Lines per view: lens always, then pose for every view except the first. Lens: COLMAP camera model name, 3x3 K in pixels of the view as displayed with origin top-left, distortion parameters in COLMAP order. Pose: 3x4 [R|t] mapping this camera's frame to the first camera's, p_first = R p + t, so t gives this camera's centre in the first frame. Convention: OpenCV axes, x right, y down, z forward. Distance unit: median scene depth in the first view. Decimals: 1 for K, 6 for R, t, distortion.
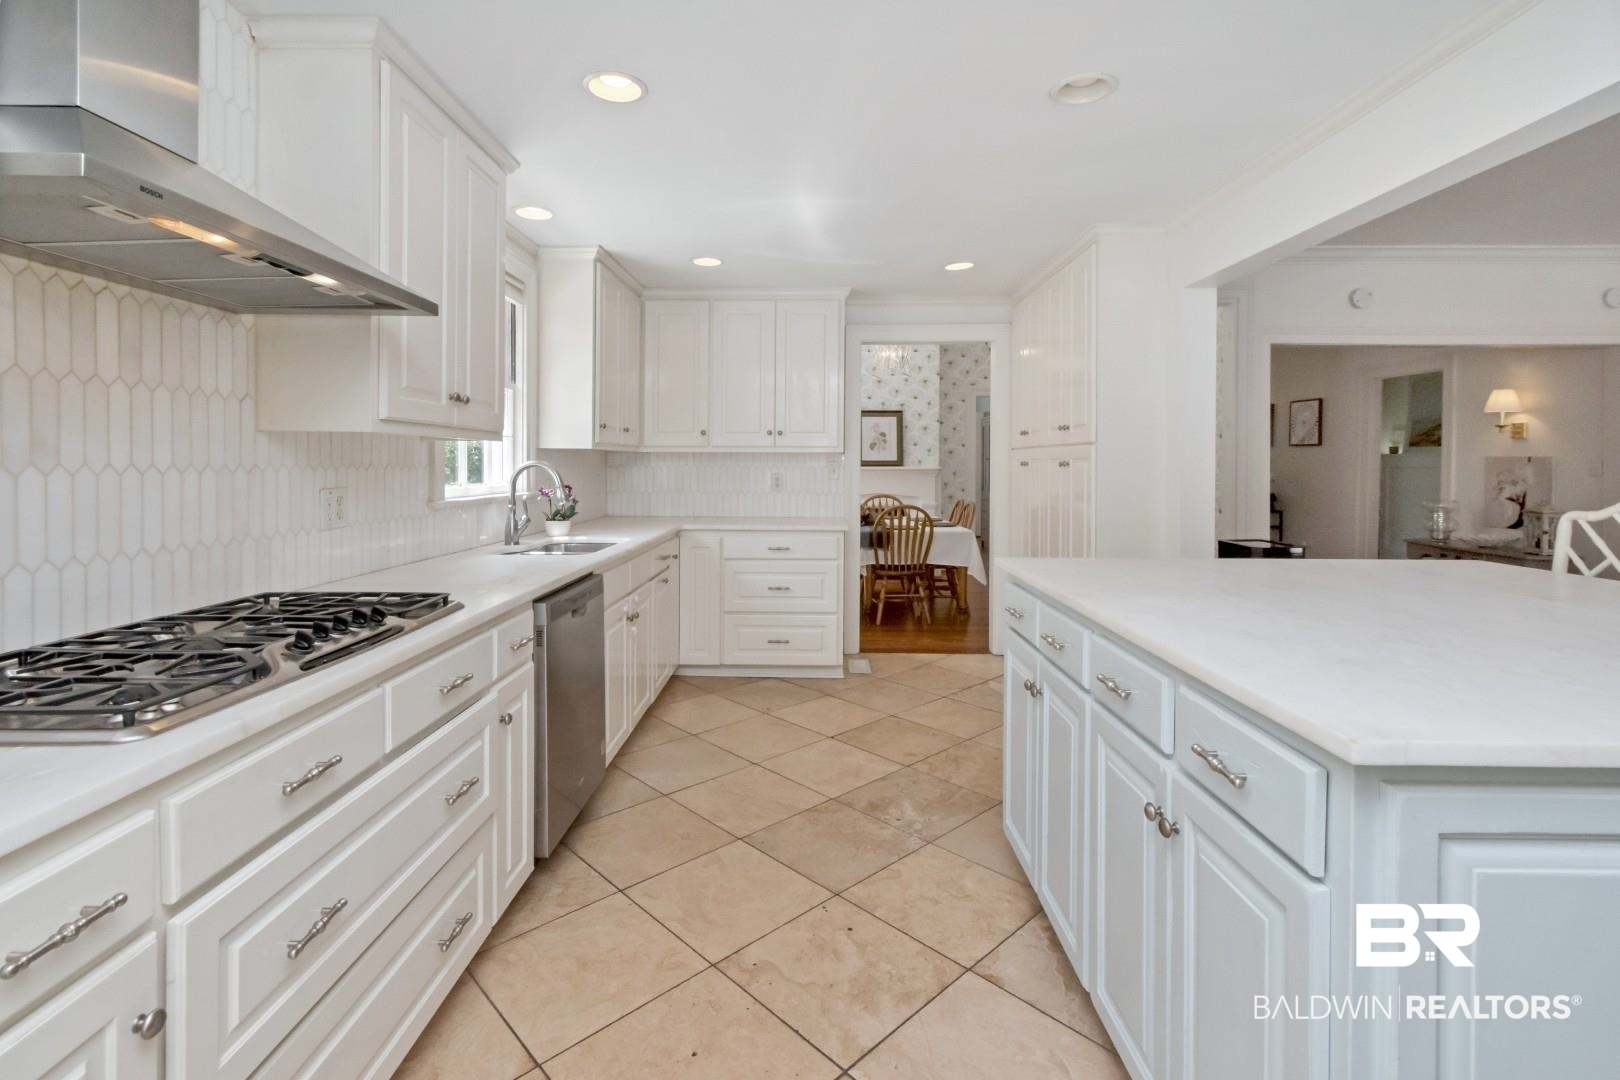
lens RADIAL K [[738.7, 0, 808.3], [0, 738.7, 467.2], [0, 0, 1]] dist [0.001658, 0.000875]
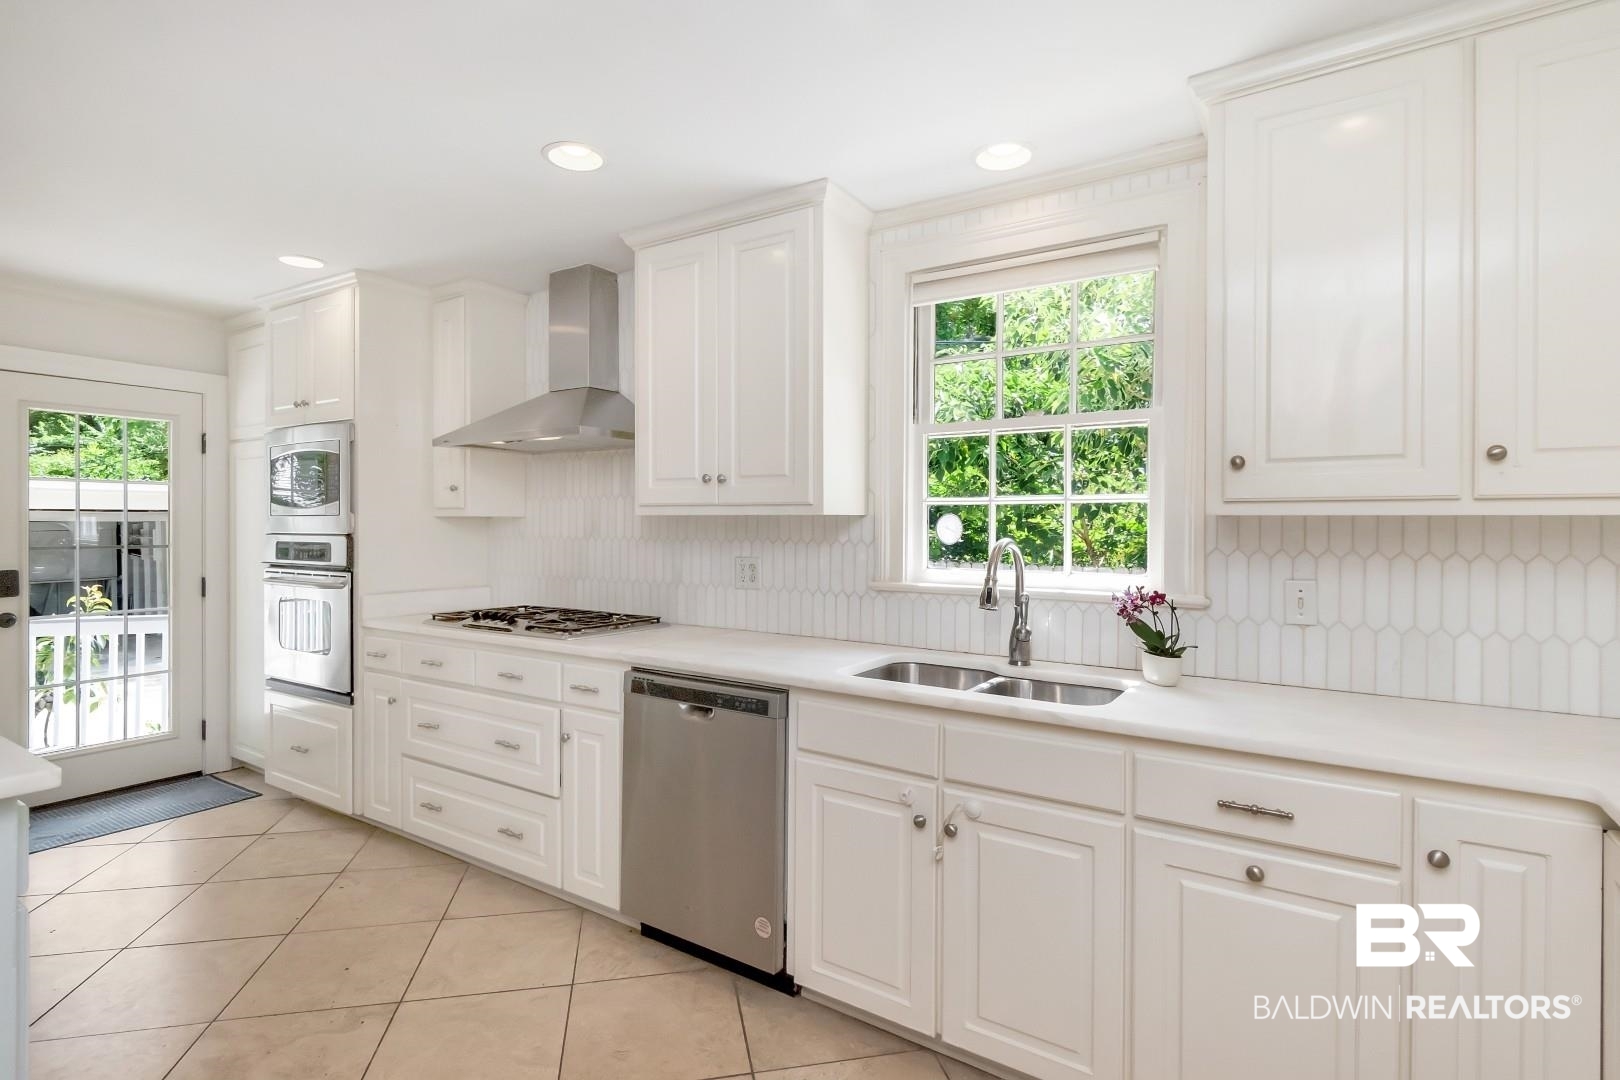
lens RADIAL K [[799.6, 0, 807.5], [0, 799.6, 529.7], [0, 0, 1]] dist [0.006484, -0.002208]
pose [[-0.543019, 0.000486, -0.839720, 0.356425], [-0.010436, 0.999919, 0.007327, -0.023039], [0.839655, 0.012743, -0.542970, 1.420394]]
